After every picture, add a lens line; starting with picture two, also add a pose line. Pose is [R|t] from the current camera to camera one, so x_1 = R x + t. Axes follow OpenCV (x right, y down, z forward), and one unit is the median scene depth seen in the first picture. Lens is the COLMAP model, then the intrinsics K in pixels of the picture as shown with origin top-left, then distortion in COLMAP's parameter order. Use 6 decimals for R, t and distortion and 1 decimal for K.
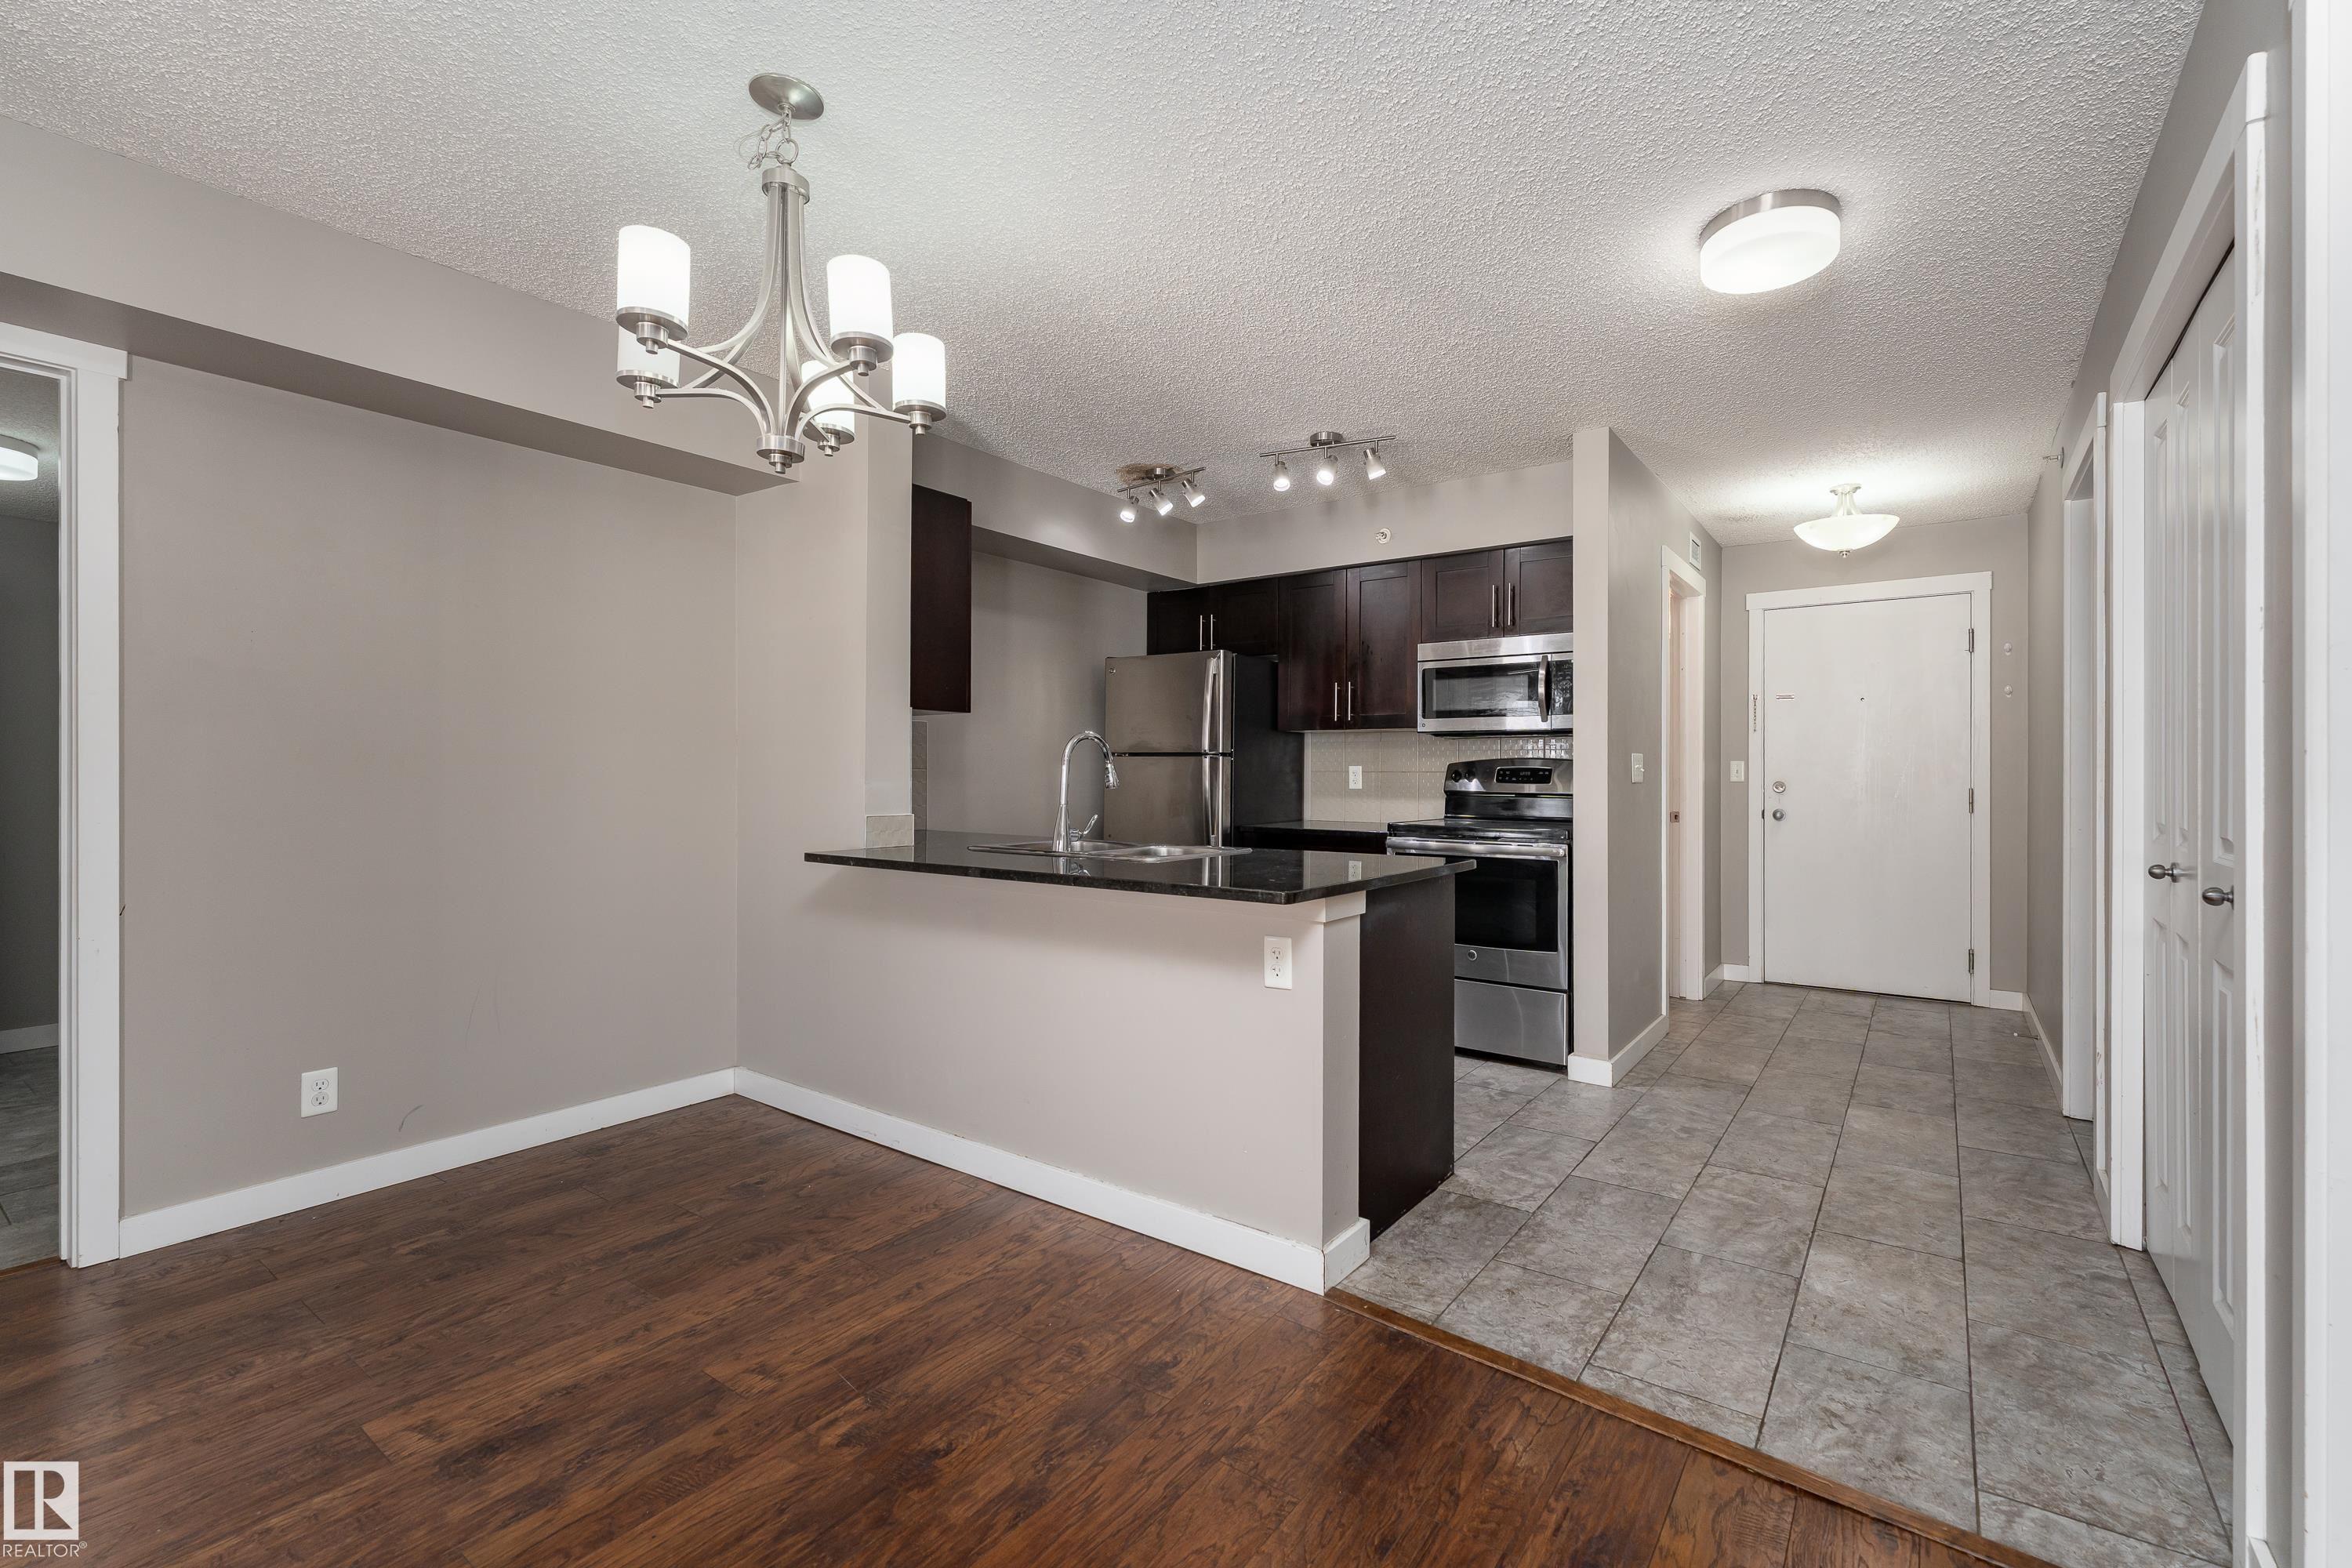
lens RADIAL K [[1014.9, 0, 1230.5], [0, 1014.9, 771.9], [0, 0, 1]] dist [0.004911, -0.000432]
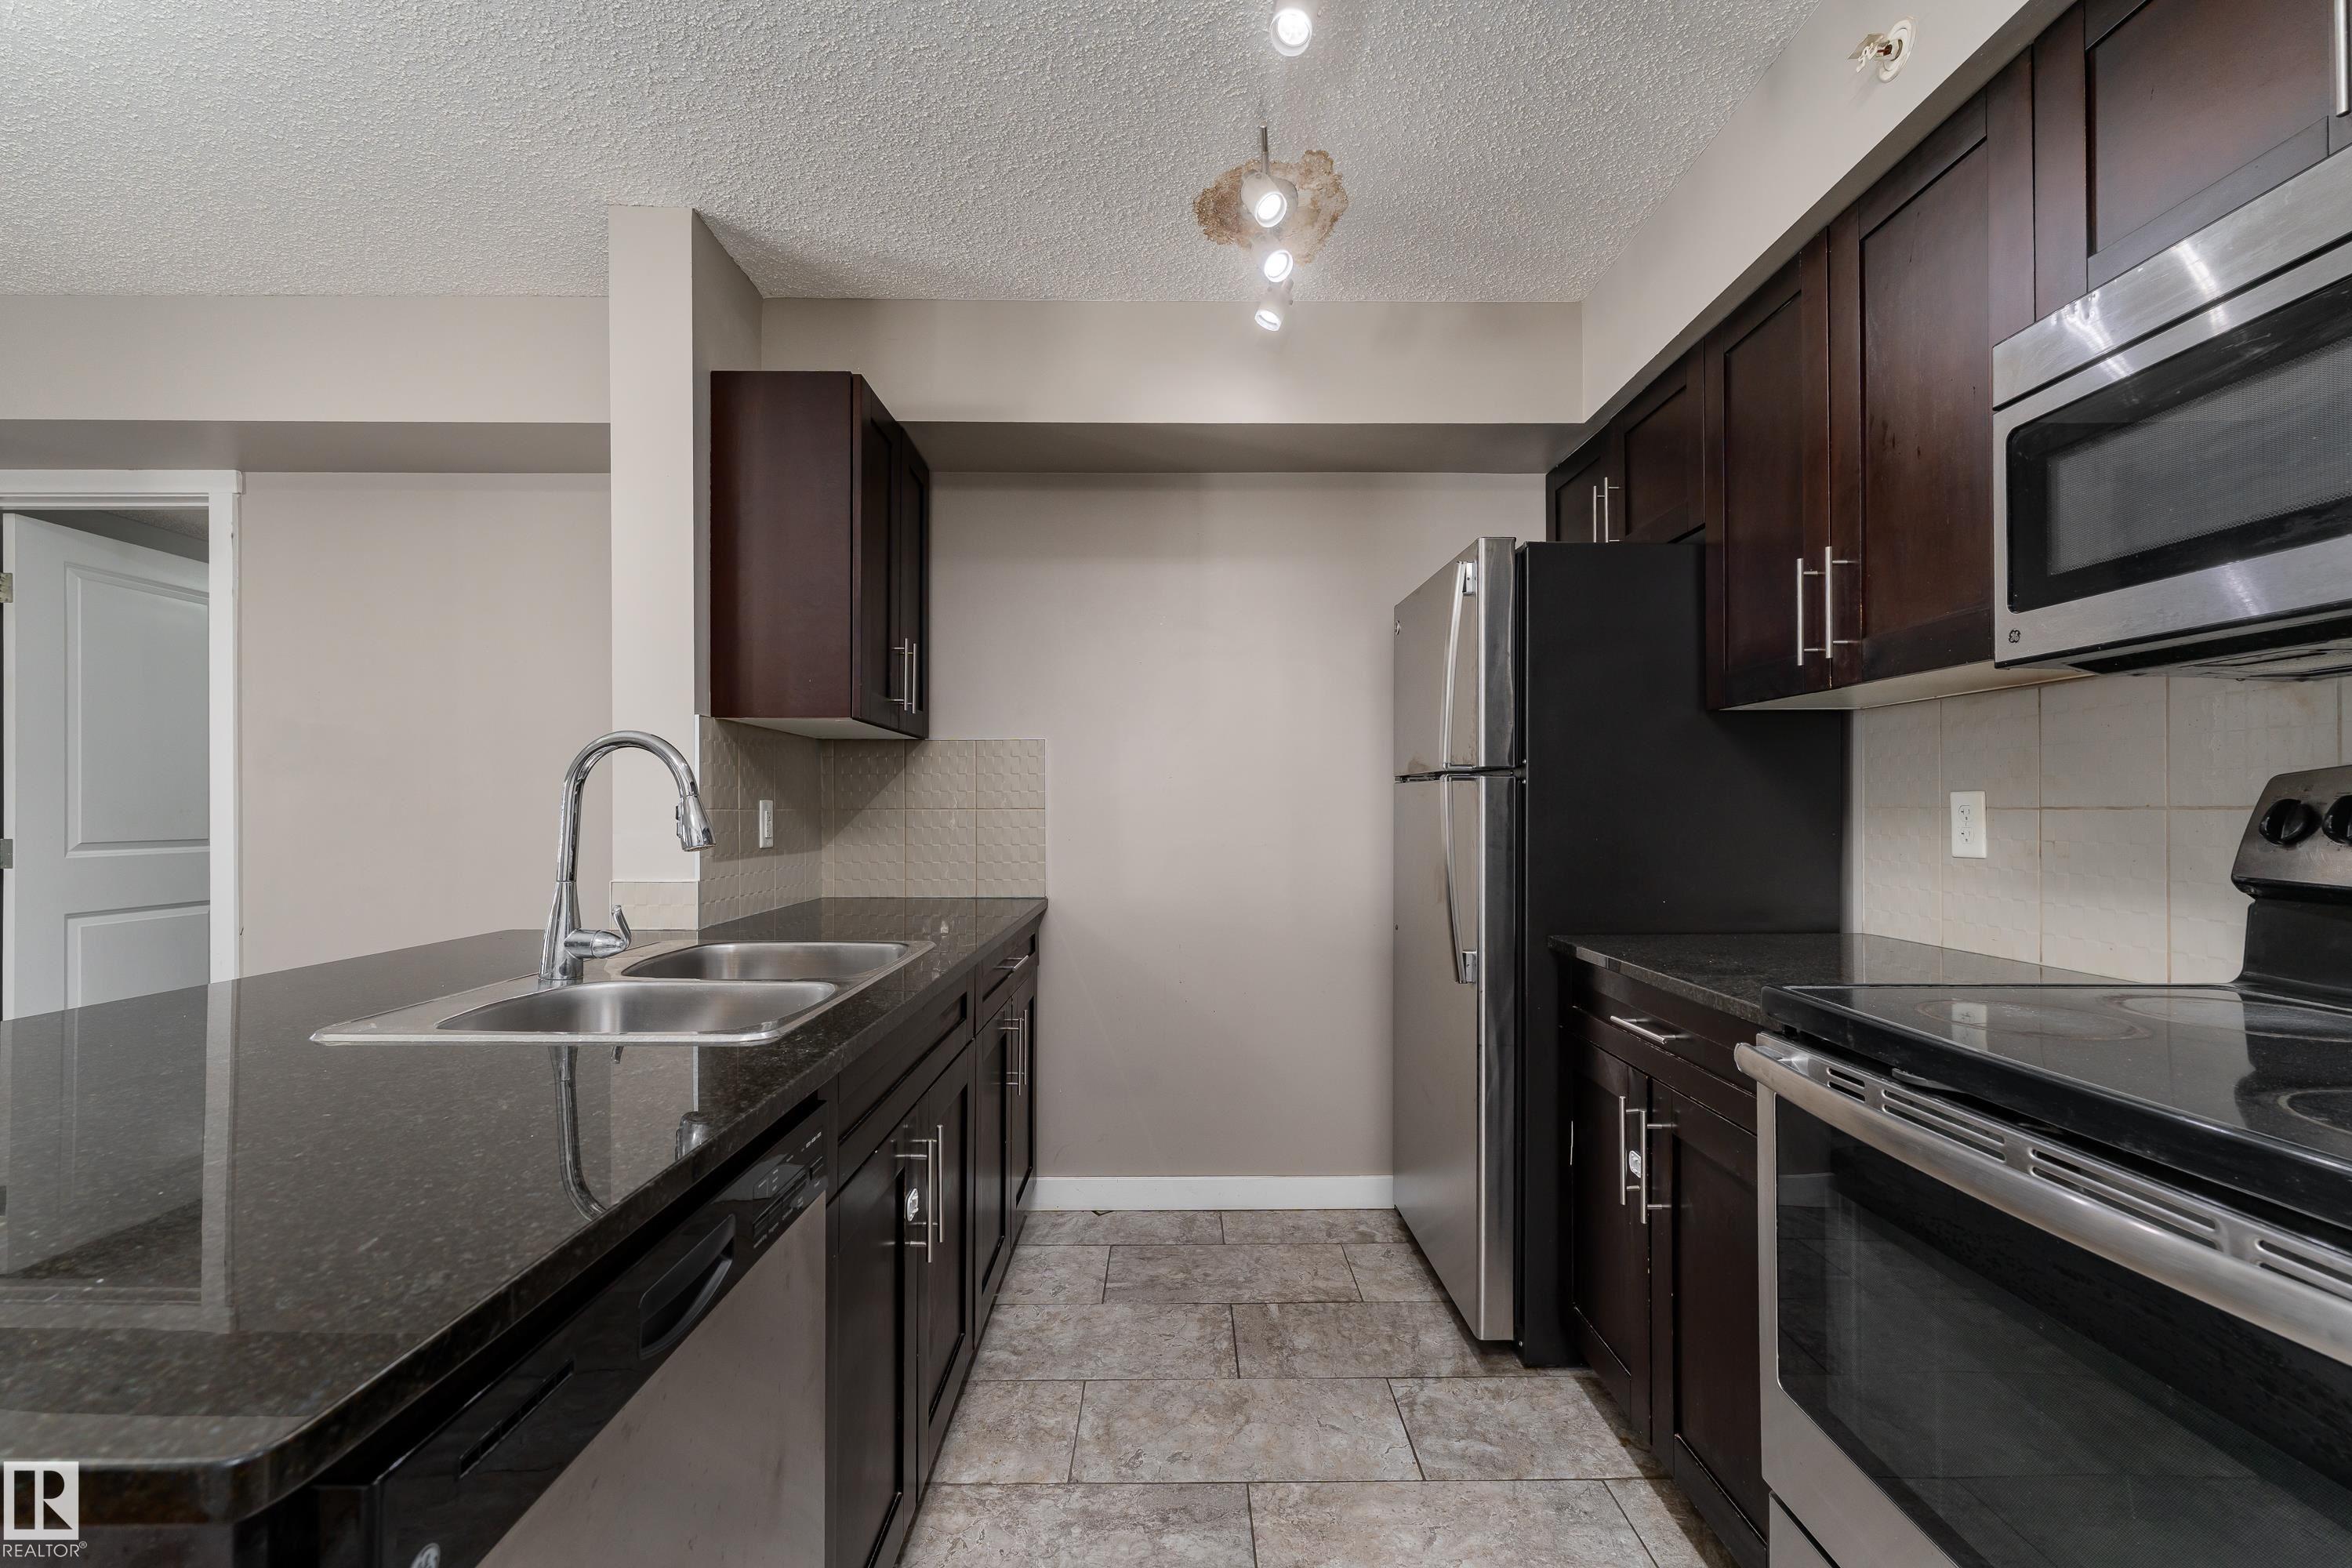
lens RADIAL K [[972.7, 0, 1167.4], [0, 972.7, 804.9], [0, 0, 1]] dist [0.000810, 0.001942]
pose [[0.574068, -0.008178, -0.818767, 0.380490], [0.004149, 0.999966, -0.007079, 0.000225], [0.818797, 0.000667, 0.574082, 0.924414]]
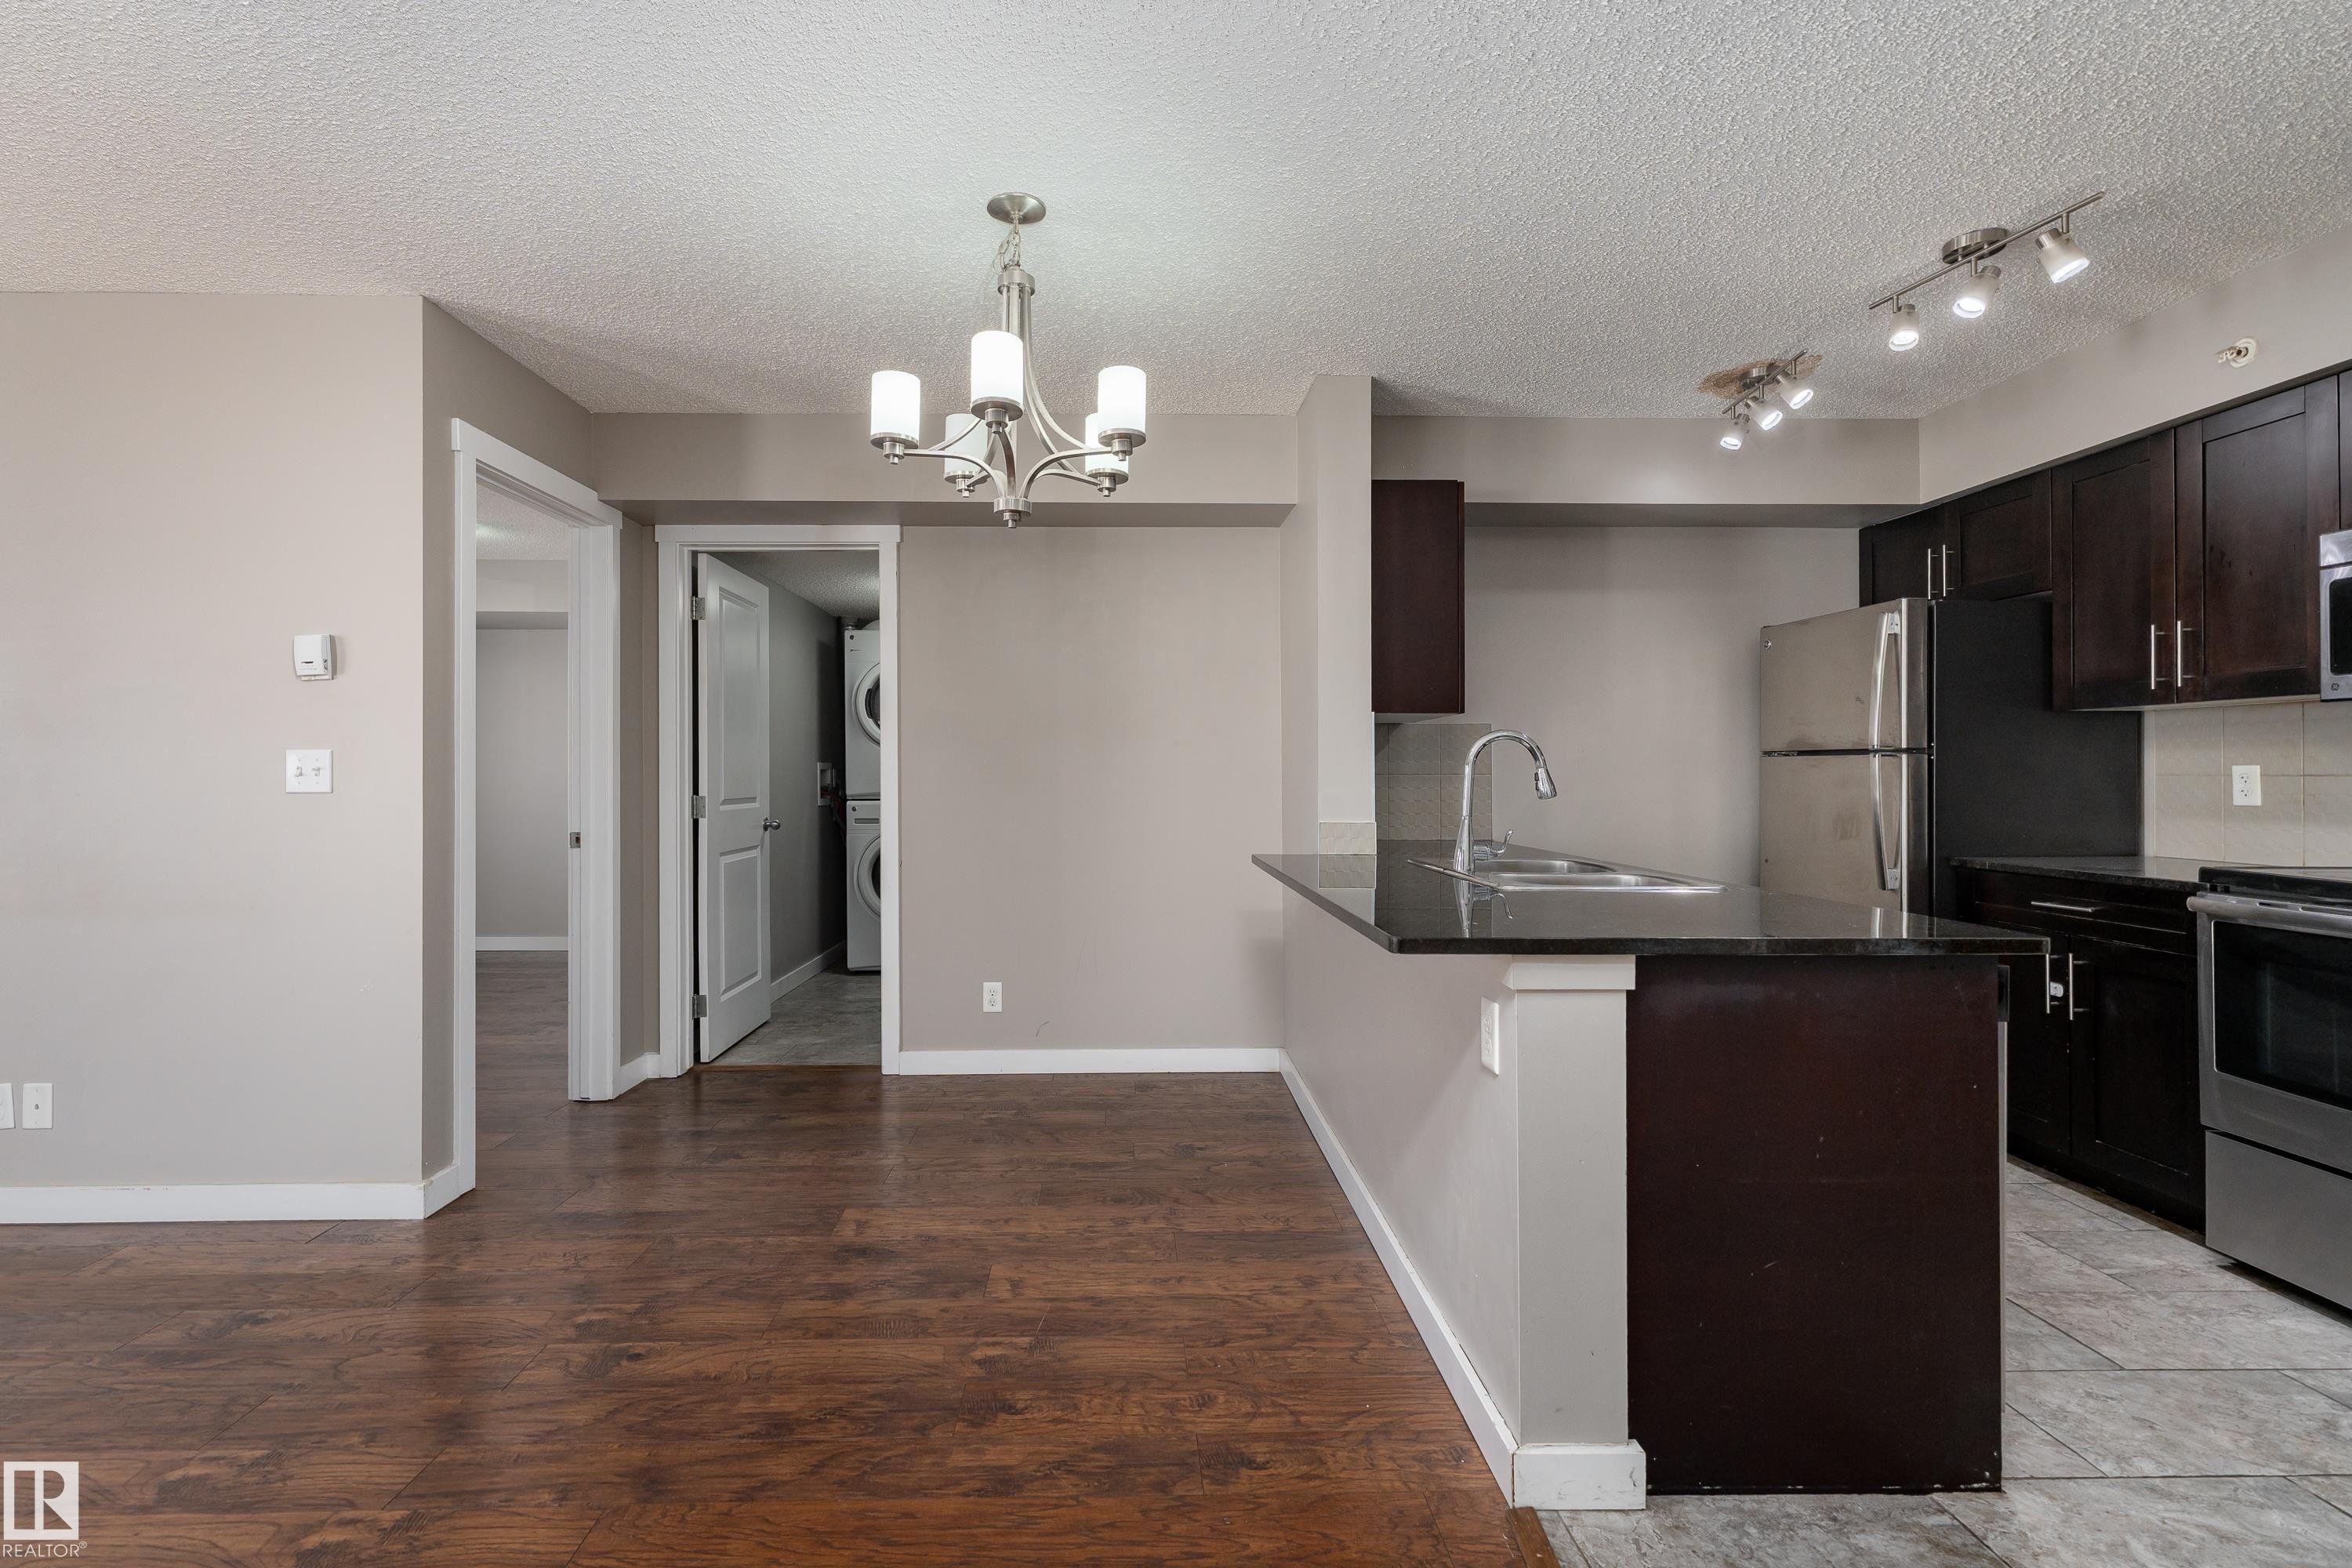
lens RADIAL K [[1032.1, 0, 1125.2], [0, 1032.1, 772.6], [0, 0, 1]] dist [0.000536, 0.000497]
pose [[0.583322, -0.006271, -0.812216, 0.361222], [0.003840, 0.999980, -0.004963, -0.001561], [0.812232, -0.000224, 0.583335, 0.242193]]
